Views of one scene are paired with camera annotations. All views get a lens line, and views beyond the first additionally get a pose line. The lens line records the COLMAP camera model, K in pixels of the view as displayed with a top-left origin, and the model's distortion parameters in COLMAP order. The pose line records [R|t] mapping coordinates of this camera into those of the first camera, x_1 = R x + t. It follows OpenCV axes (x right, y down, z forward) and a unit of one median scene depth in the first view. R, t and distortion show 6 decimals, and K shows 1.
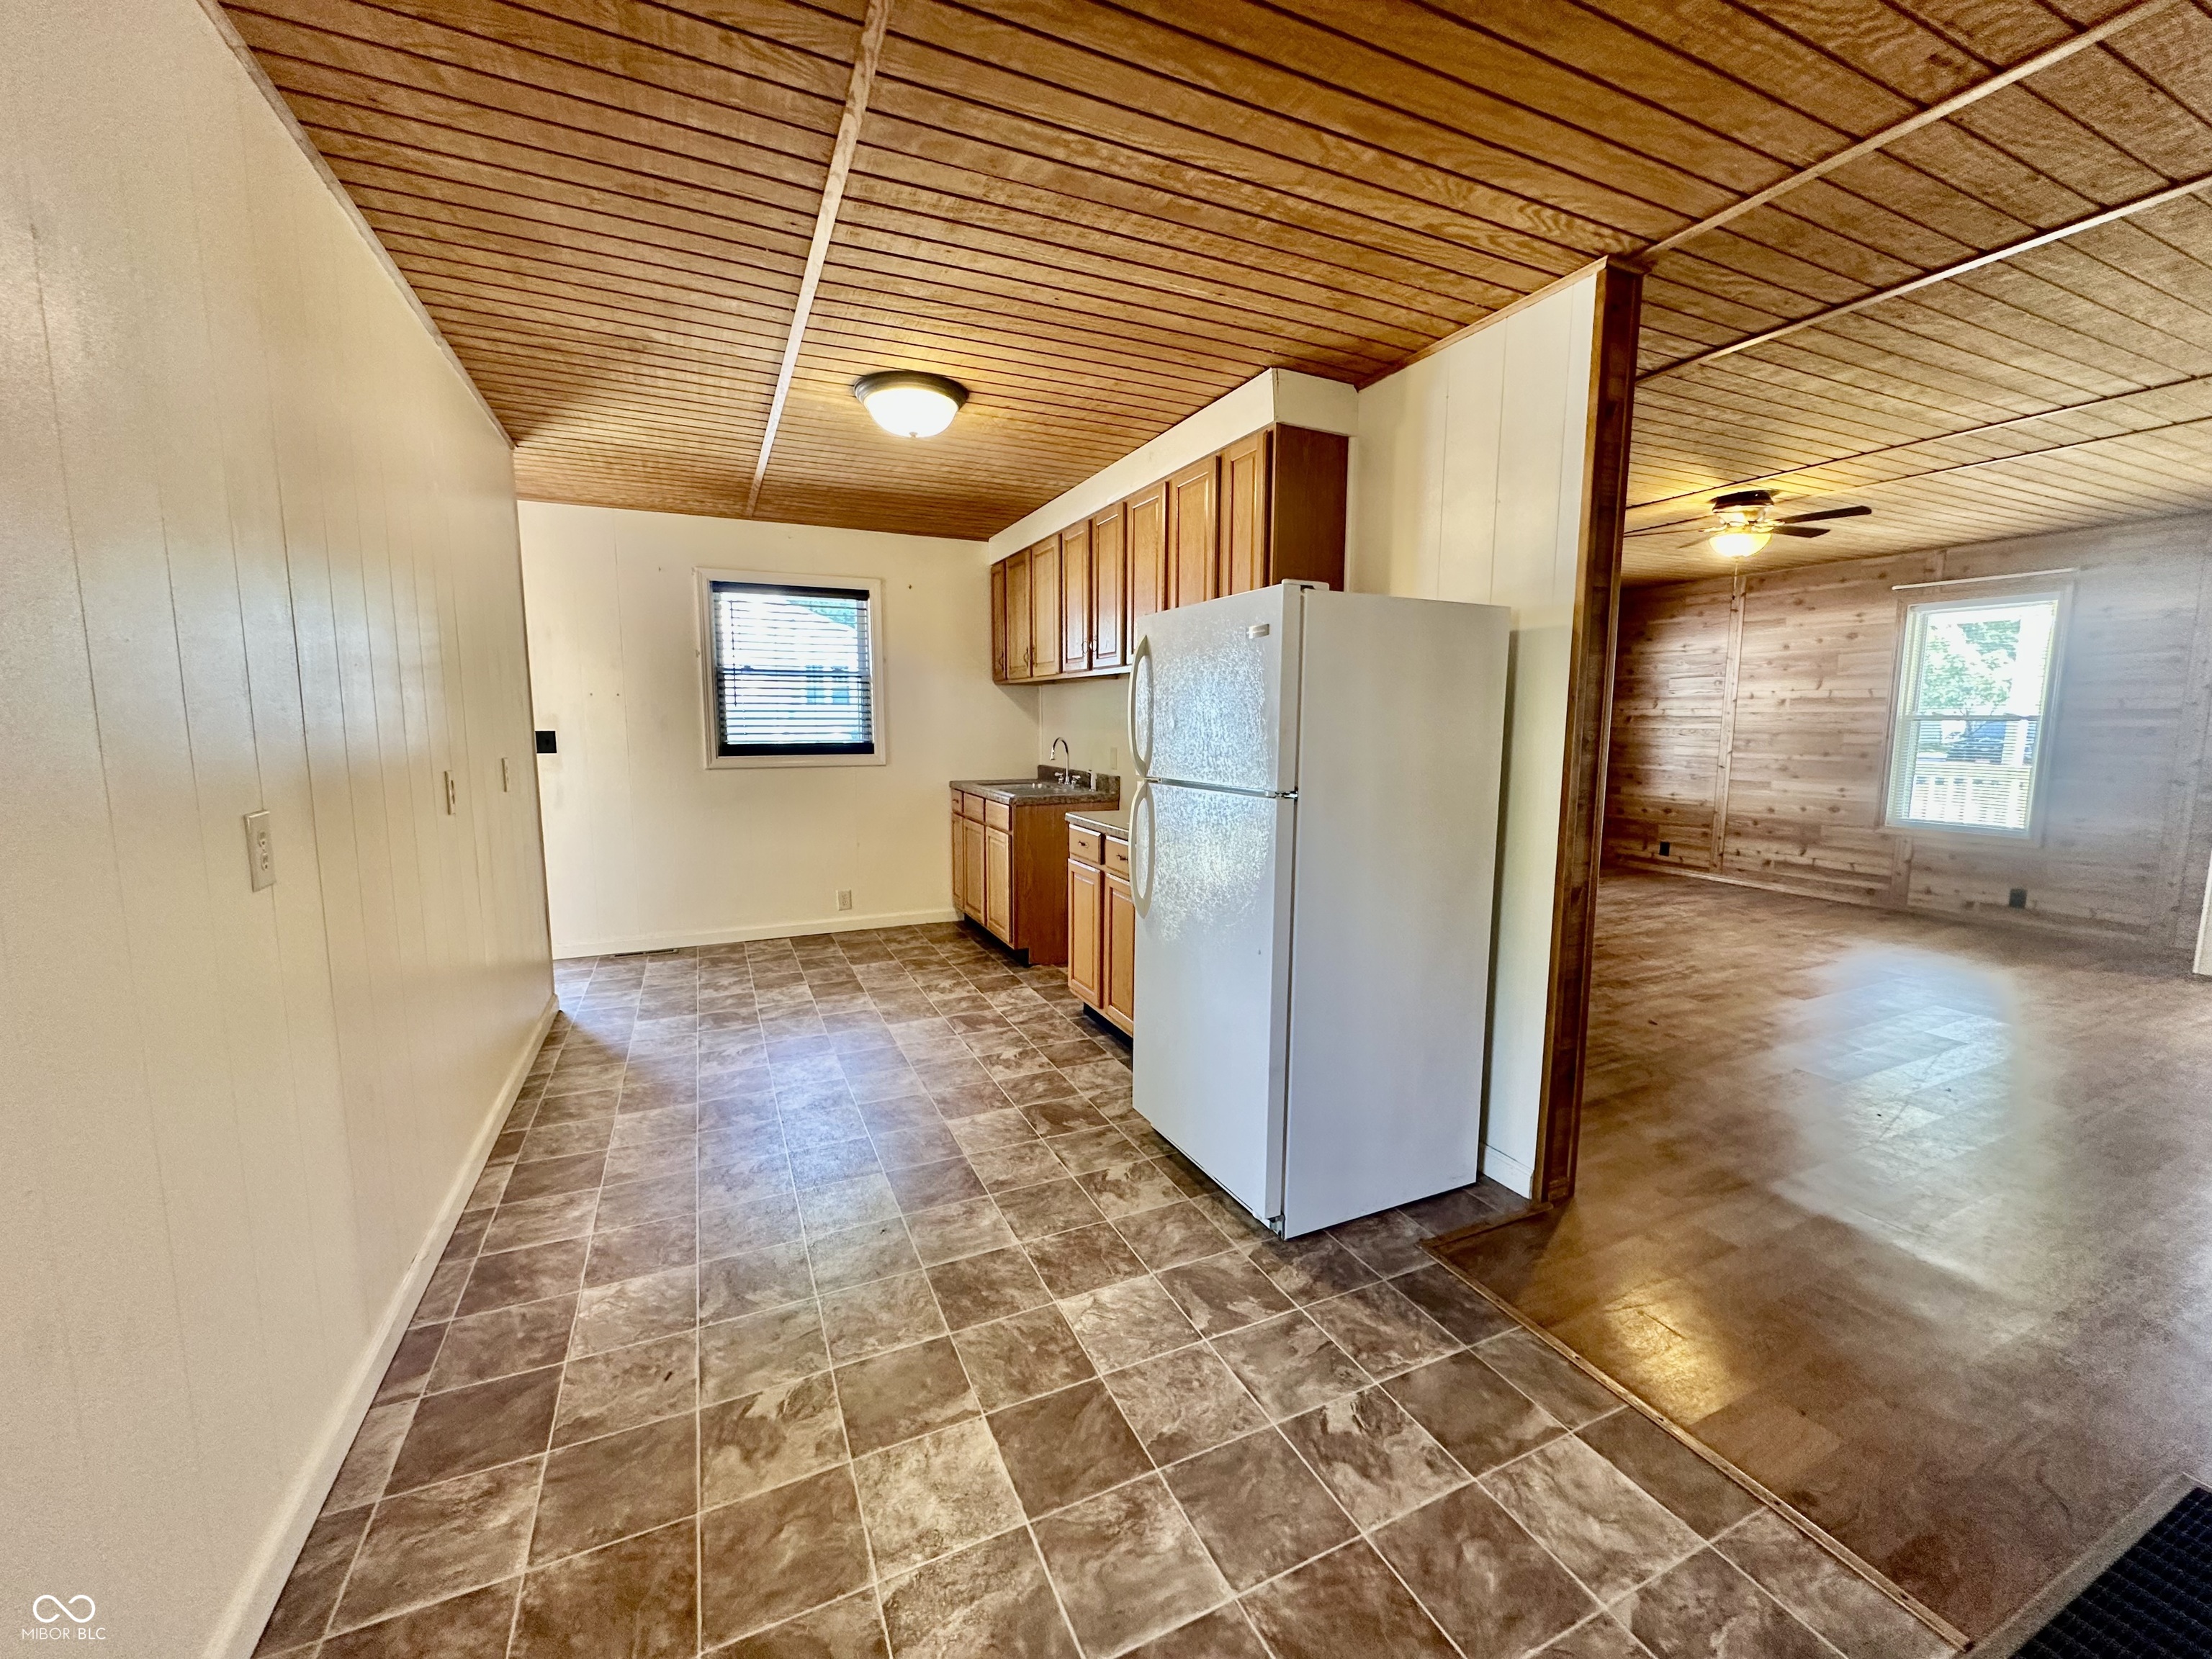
lens RADIAL K [[881.5, 0, 1101.7], [0, 881.5, 826.3], [0, 0, 1]] dist [-0.004459, 0.000242]
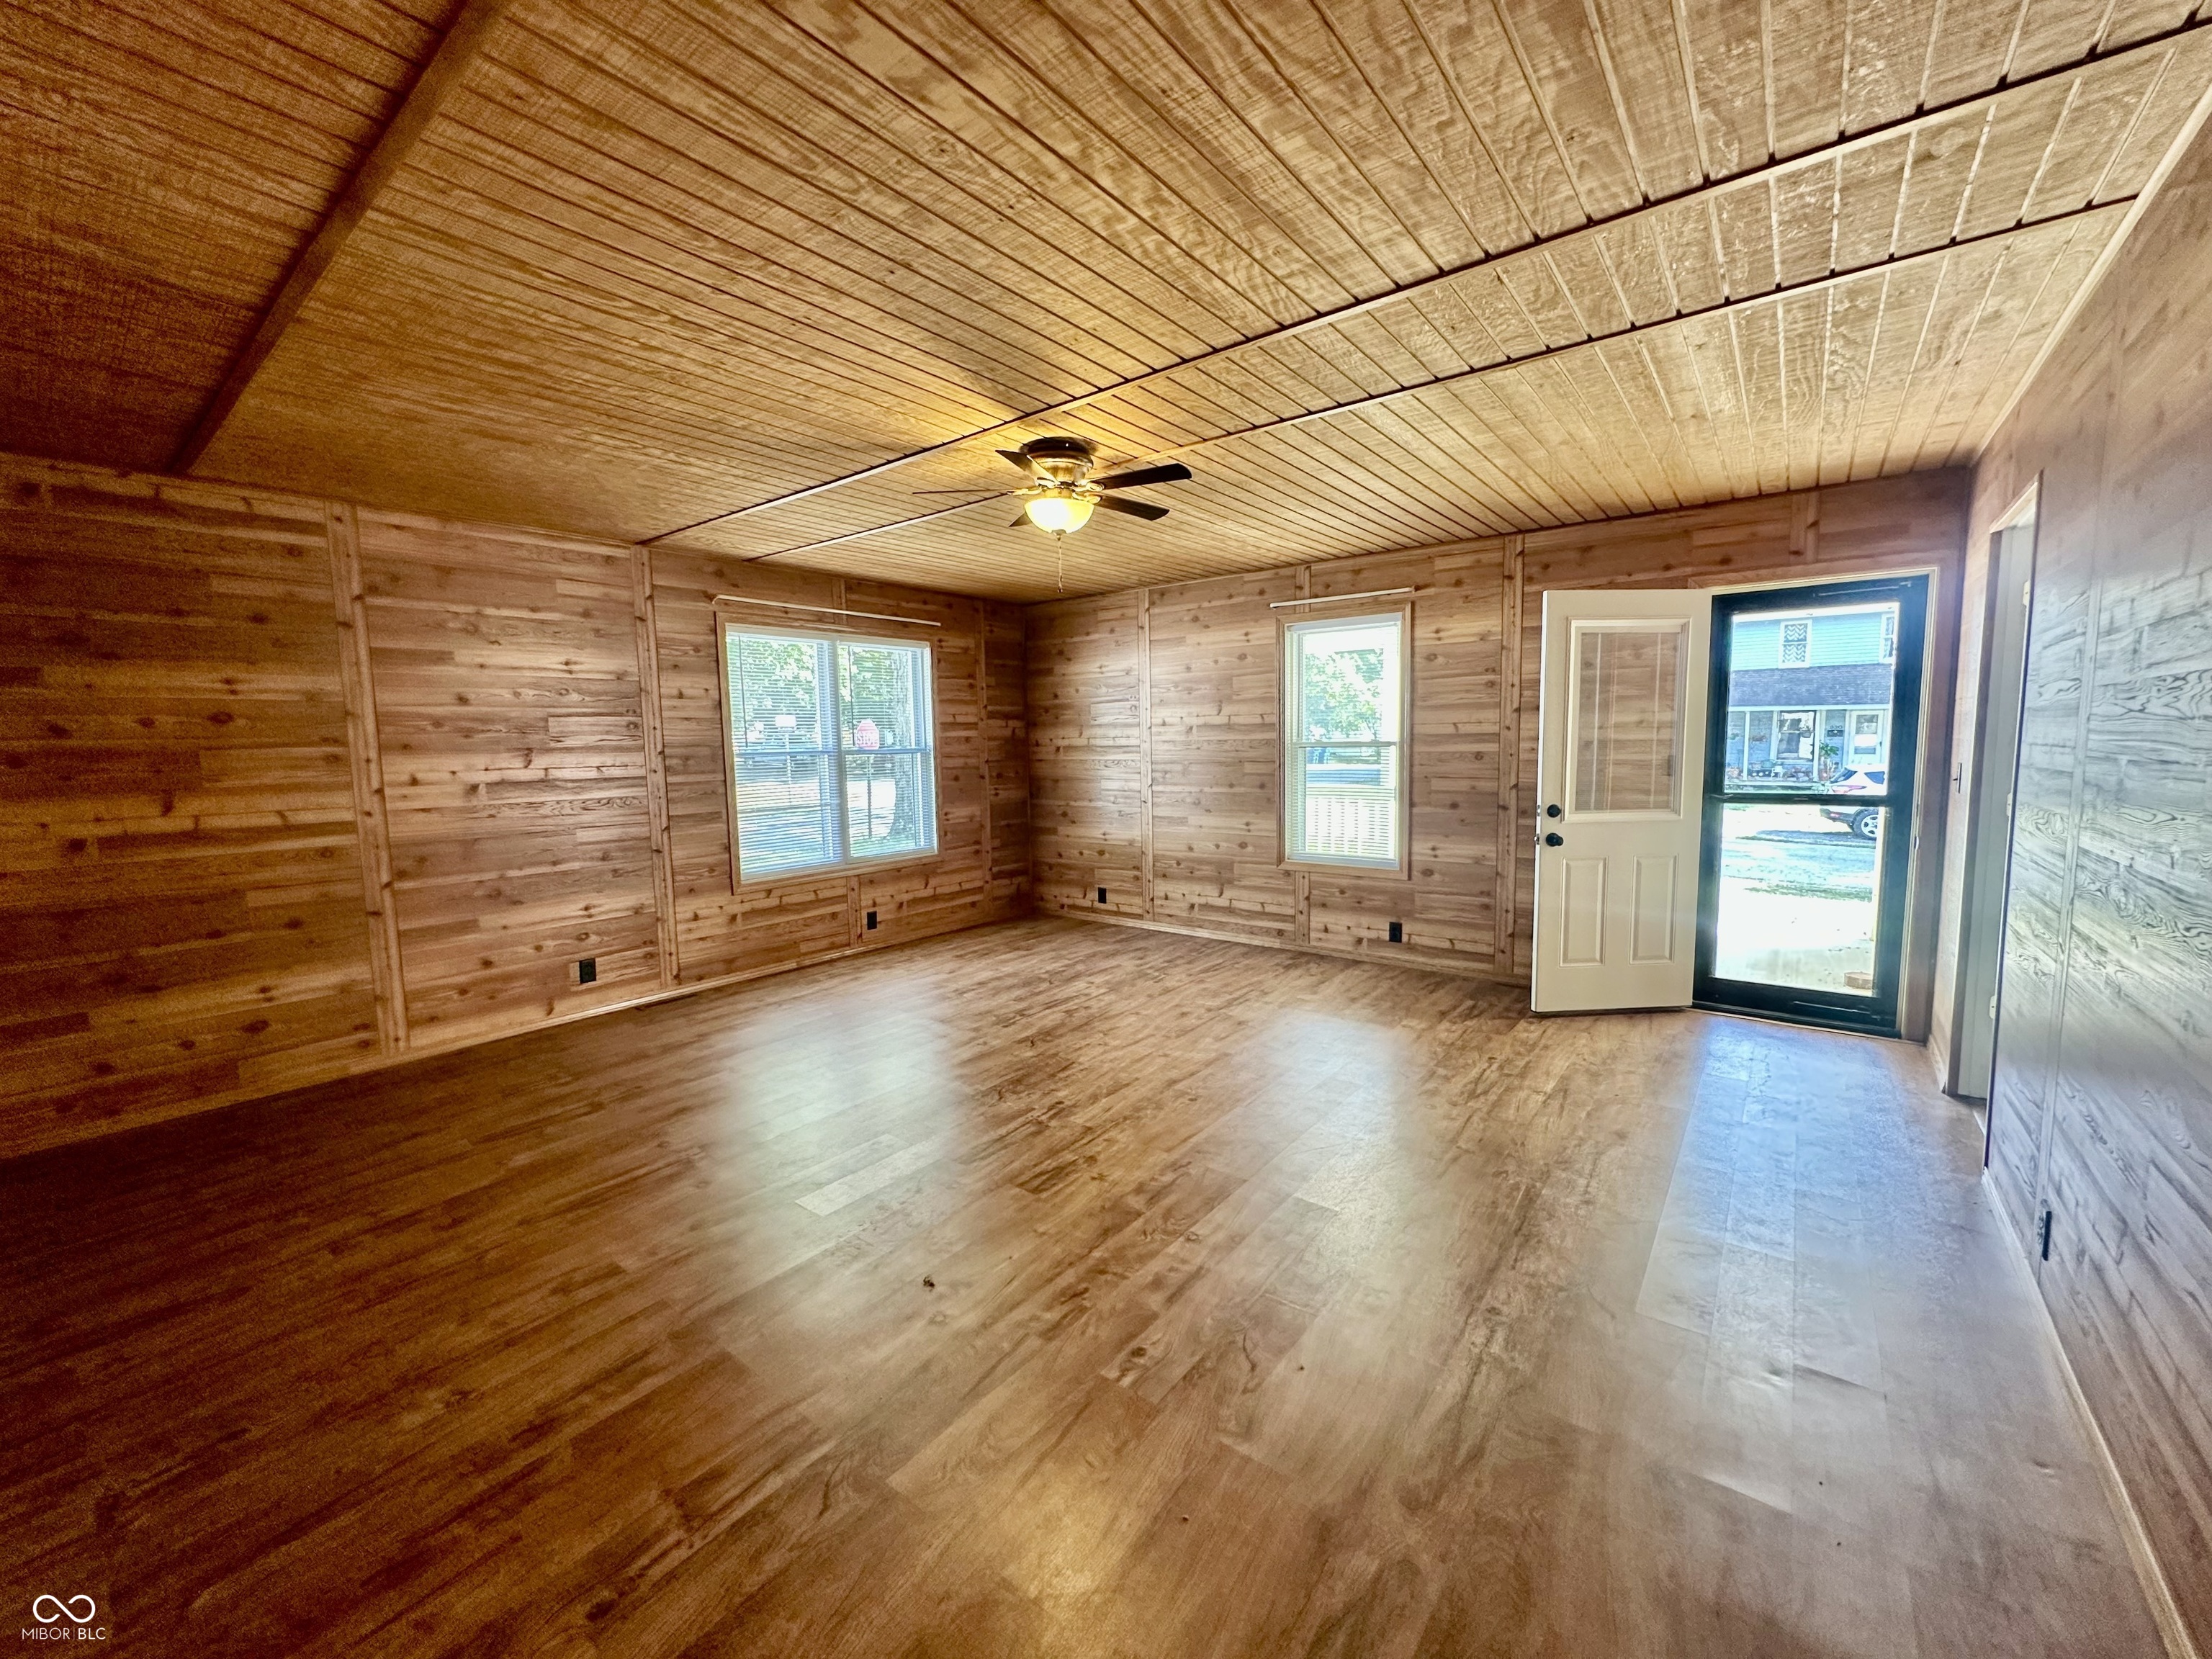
lens RADIAL K [[881.5, 0, 1108.5], [0, 881.5, 828.7], [0, 0, 1]] dist [-0.004459, 0.000242]
pose [[0.887566, -0.062893, 0.456366, 0.282055], [0.075257, 0.997124, -0.008948, -0.037773], [-0.454491, 0.042286, 0.889747, 0.238192]]
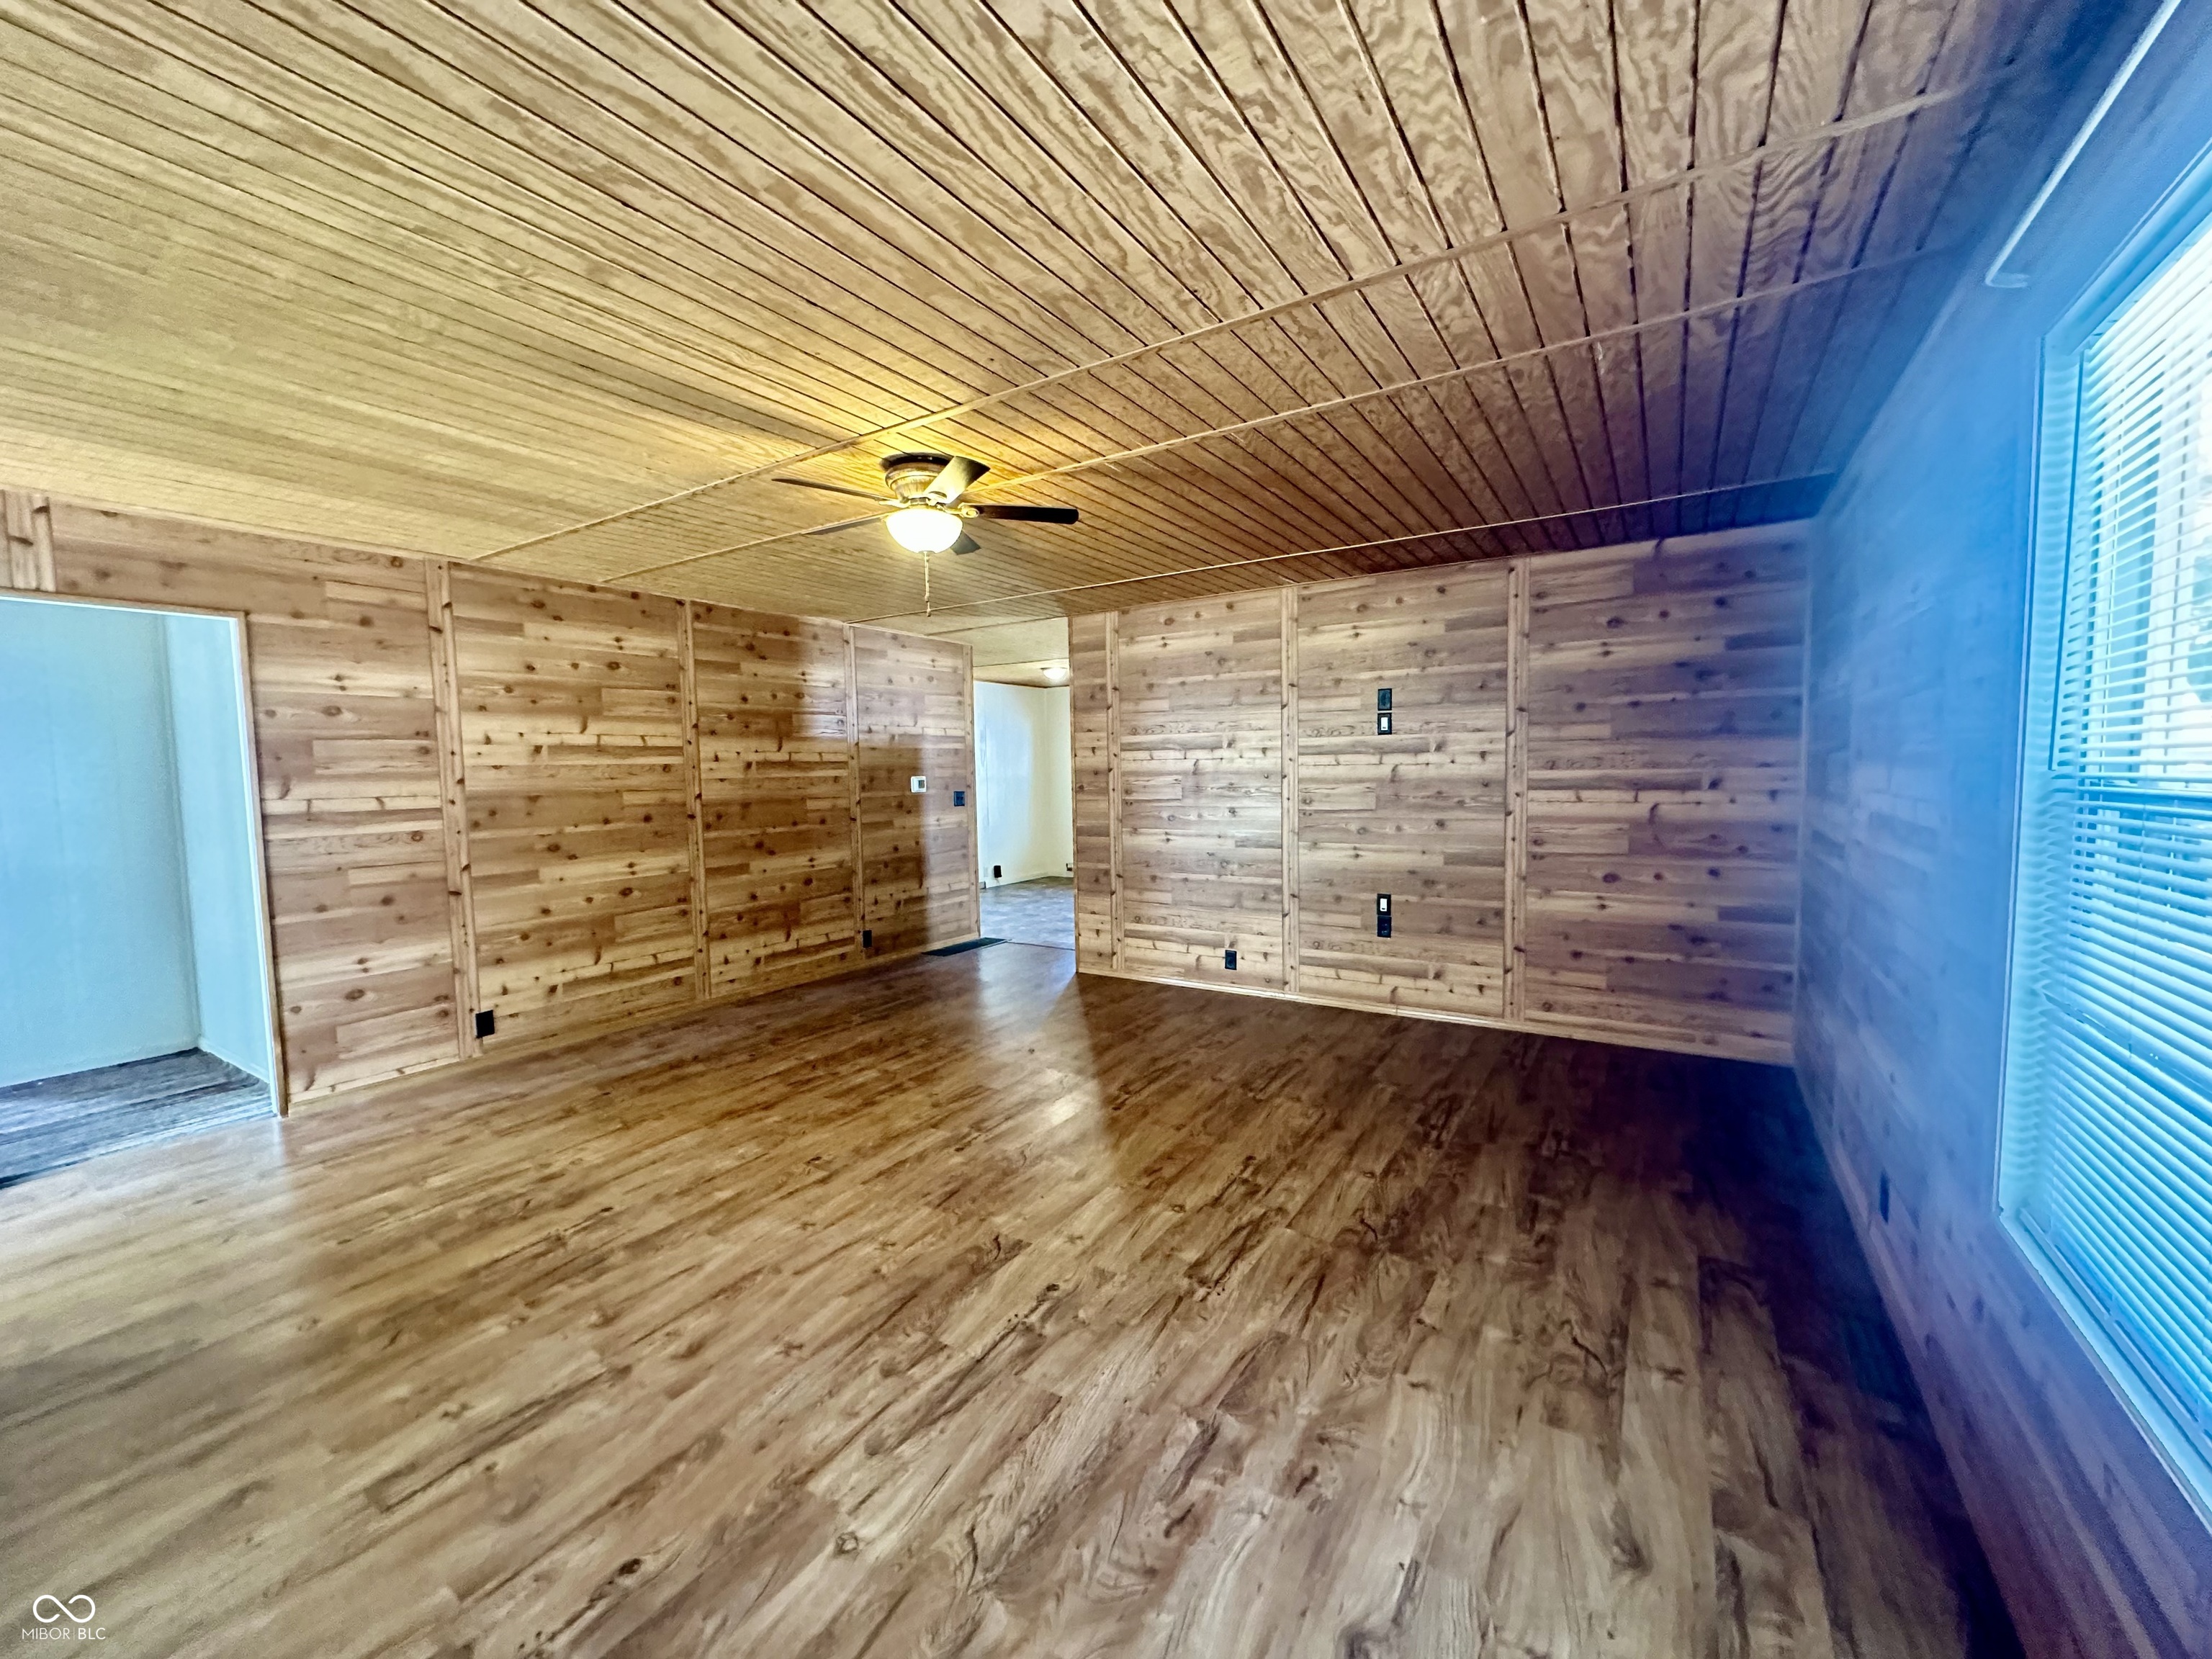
lens RADIAL K [[881.5, 0, 1106.8], [0, 881.5, 828.9], [0, 0, 1]] dist [-0.004459, 0.000242]
pose [[-0.839762, 0.051148, -0.540541, 0.667710], [-0.050570, 0.983857, 0.171661, -0.150938], [0.540595, 0.171490, -0.823619, 1.131822]]
